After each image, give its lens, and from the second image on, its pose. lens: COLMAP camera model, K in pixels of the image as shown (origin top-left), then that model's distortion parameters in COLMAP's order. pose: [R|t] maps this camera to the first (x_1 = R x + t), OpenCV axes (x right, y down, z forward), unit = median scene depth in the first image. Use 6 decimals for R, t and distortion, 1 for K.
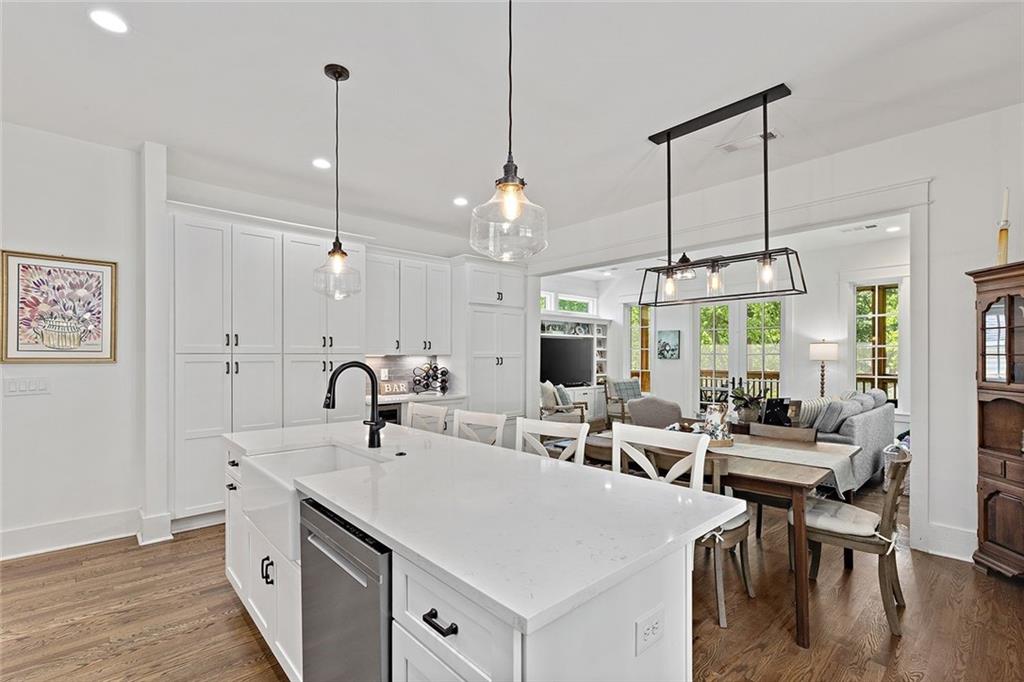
lens RADIAL K [[468.4, 0, 519.9], [0, 468.4, 352.7], [0, 0, 1]] dist [0.001469, 0.000155]
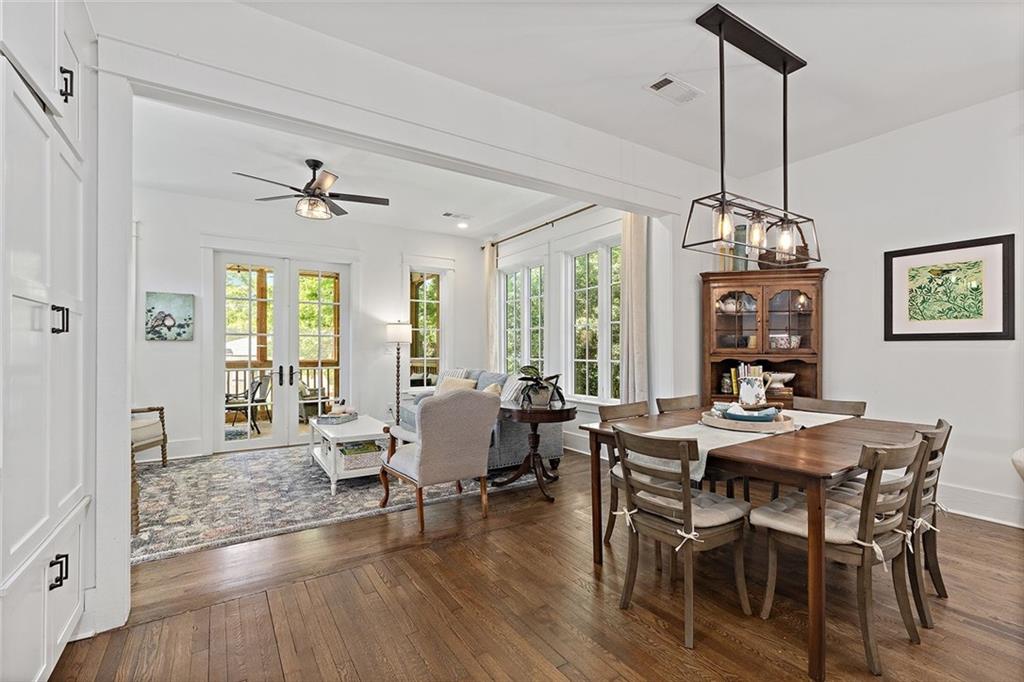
lens RADIAL K [[463.8, 0, 512.4], [0, 463.8, 346.1], [0, 0, 1]] dist [-0.000260, 0.000024]
pose [[0.174806, 0.005637, 0.984587, -0.182991], [-0.003385, 0.999981, -0.005124, 0.021333], [-0.984597, -0.002437, 0.174821, 0.475038]]
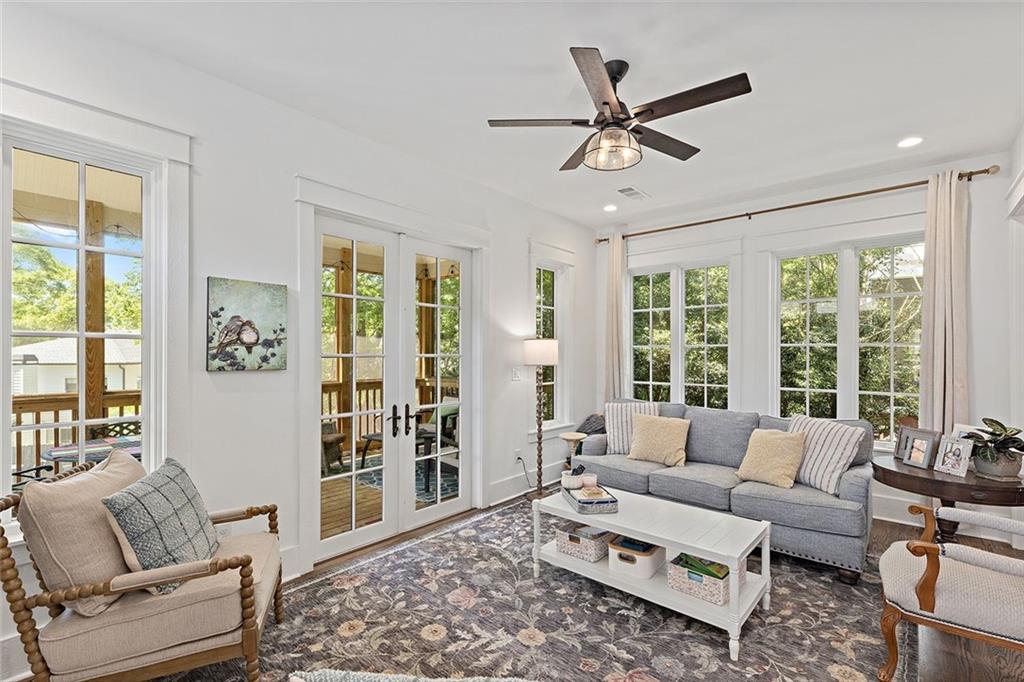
lens RADIAL K [[468.4, 0, 519.9], [0, 468.4, 352.7], [0, 0, 1]] dist [0.001469, 0.000155]
pose [[-0.110657, -0.000473, 0.993859, -0.014492], [-0.006868, 0.999976, -0.000289, -0.000600], [-0.993835, -0.006858, -0.110658, 0.857659]]
